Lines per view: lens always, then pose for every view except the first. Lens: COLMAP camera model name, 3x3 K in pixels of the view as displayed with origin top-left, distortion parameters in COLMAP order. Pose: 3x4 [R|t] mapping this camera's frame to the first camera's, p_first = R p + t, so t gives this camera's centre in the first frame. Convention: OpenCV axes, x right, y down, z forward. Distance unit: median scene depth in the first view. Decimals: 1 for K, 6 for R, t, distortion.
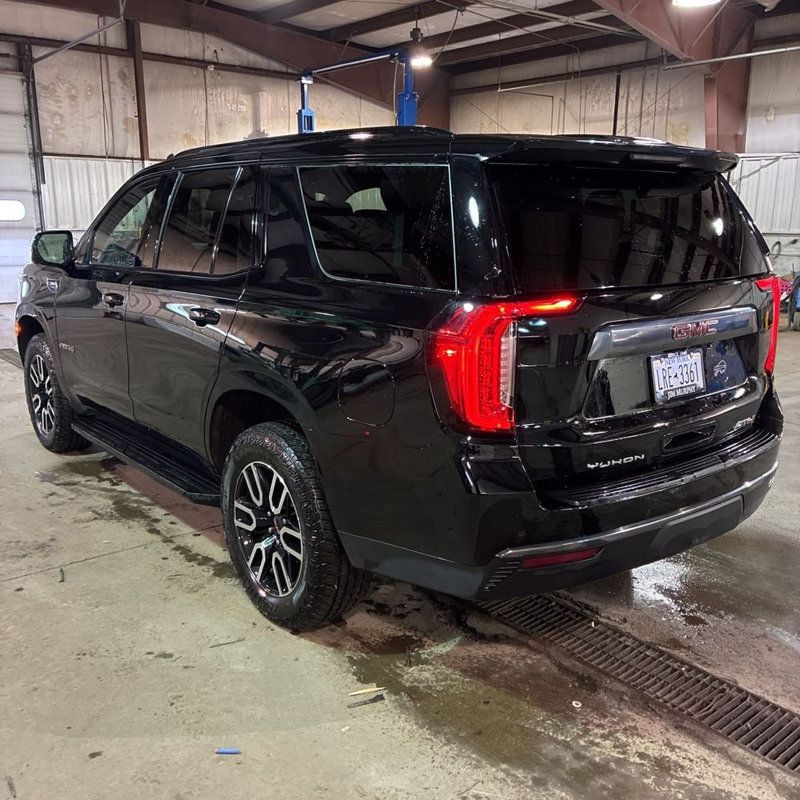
lens RADIAL K [[811.4, 0, 410.0], [0, 811.4, 400.4], [0, 0, 1]] dist [0.020087, 0.003479]
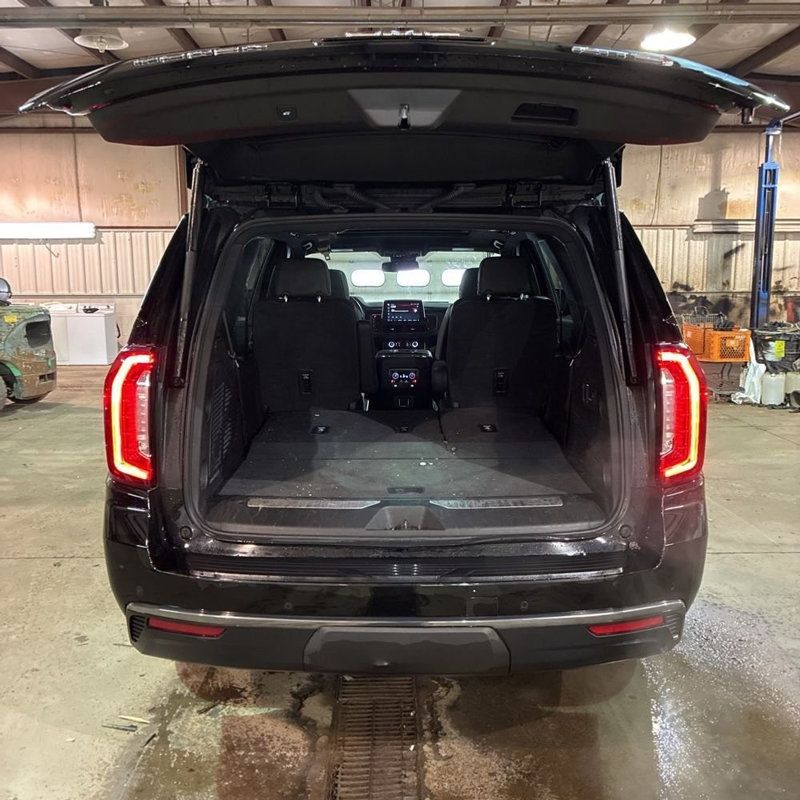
lens RADIAL K [[811.4, 0, 410.0], [0, 811.4, 400.4], [0, 0, 1]] dist [0.020087, 0.003479]
pose [[0.773582, 0.085205, -0.627942, 0.593972], [-0.133737, 0.990552, -0.030346, -0.044432], [0.619424, 0.107454, 0.777668, 0.254393]]
